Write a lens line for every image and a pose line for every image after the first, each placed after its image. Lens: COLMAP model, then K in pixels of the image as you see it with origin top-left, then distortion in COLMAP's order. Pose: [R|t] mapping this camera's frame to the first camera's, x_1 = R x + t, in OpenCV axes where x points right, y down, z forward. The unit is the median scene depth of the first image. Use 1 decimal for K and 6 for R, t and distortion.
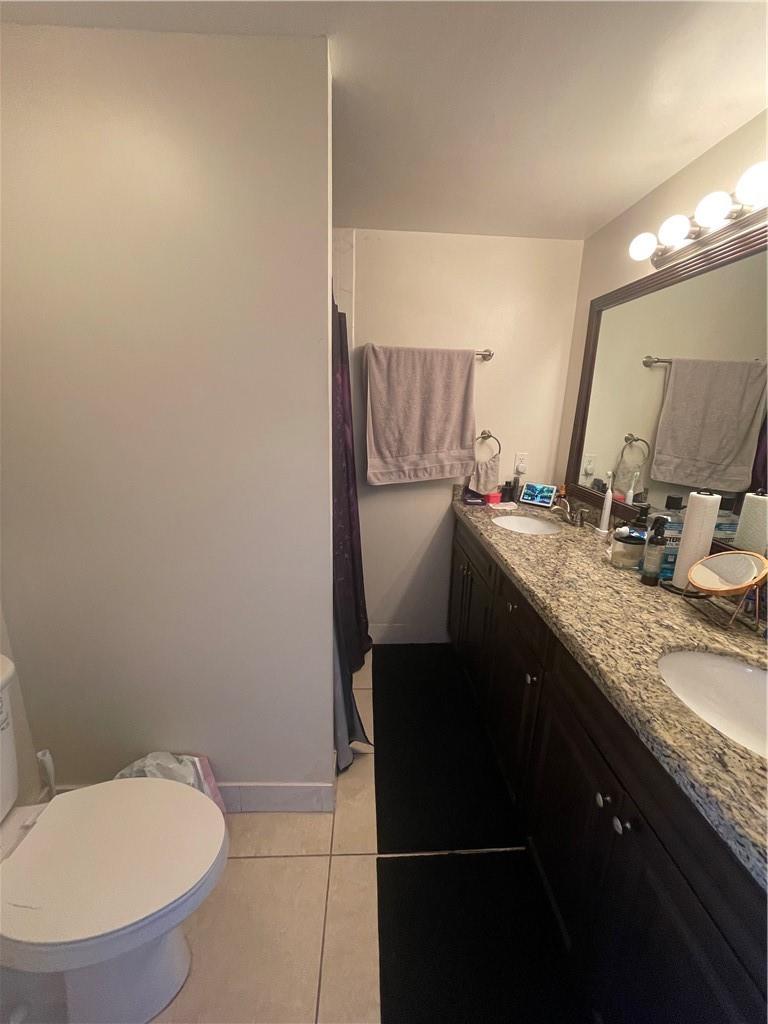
lens RADIAL K [[416.2, 0, 383.8], [0, 416.2, 509.6], [0, 0, 1]] dist [-0.000304, 0.000193]
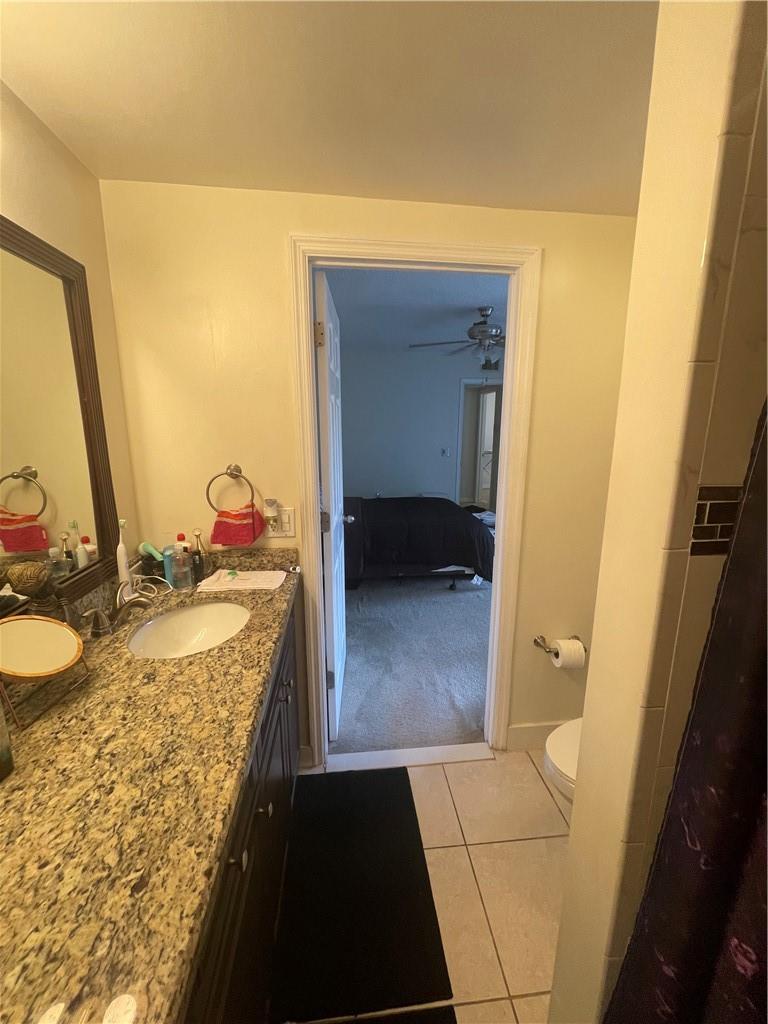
lens RADIAL K [[416.2, 0, 385.9], [0, 416.2, 512.1], [0, 0, 1]] dist [-0.000304, 0.000193]
pose [[-0.997494, -0.016905, -0.068707, 0.214063], [-0.046011, 0.892670, 0.448355, -0.416795], [0.053753, 0.450393, -0.891211, 1.499708]]
